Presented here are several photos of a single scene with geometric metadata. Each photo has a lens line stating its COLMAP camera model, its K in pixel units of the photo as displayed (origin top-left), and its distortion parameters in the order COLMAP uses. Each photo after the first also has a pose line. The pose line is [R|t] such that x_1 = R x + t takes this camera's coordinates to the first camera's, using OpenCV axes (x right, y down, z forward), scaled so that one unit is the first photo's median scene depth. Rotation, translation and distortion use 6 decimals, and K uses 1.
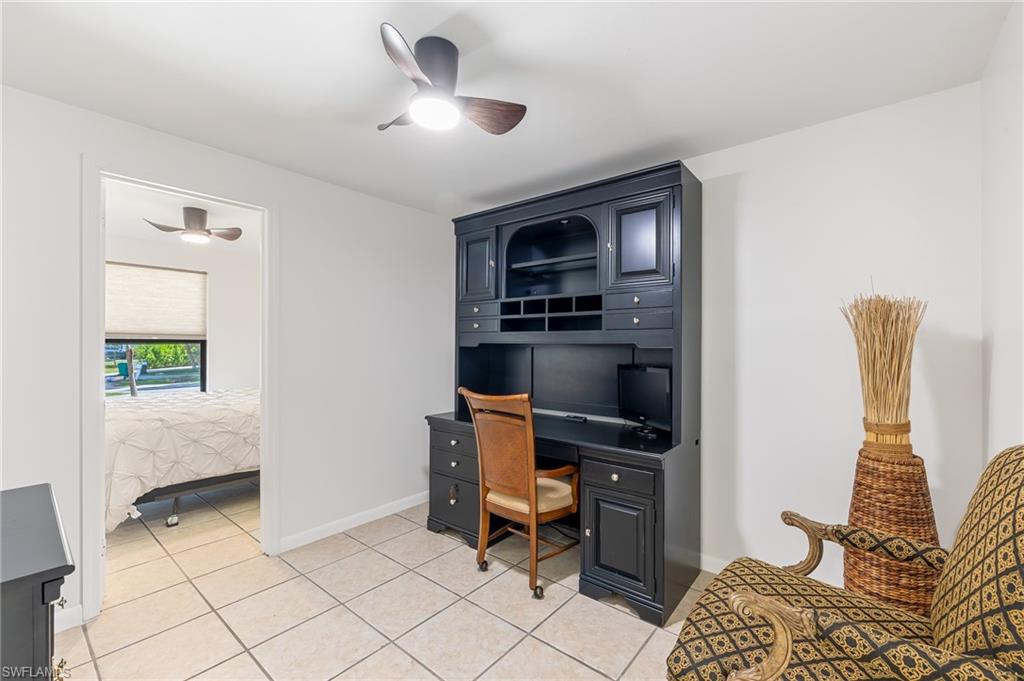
lens RADIAL K [[439.5, 0, 512.0], [0, 439.5, 340.5], [0, 0, 1]] dist [0.010311, -0.000015]
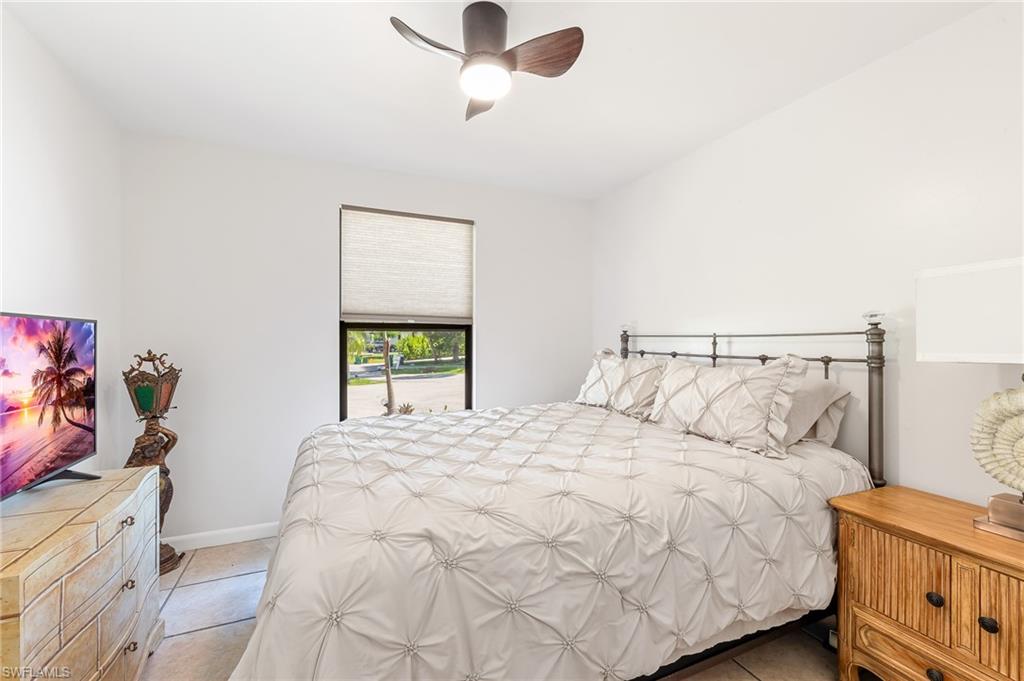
lens RADIAL K [[439.5, 0, 512.0], [0, 439.5, 340.5], [0, 0, 1]] dist [0.010311, -0.000015]
pose [[0.901120, 0.003181, -0.433557, -0.356648], [-0.000081, 0.999974, 0.007170, 0.017064], [0.433569, -0.006426, 0.901098, 0.437143]]
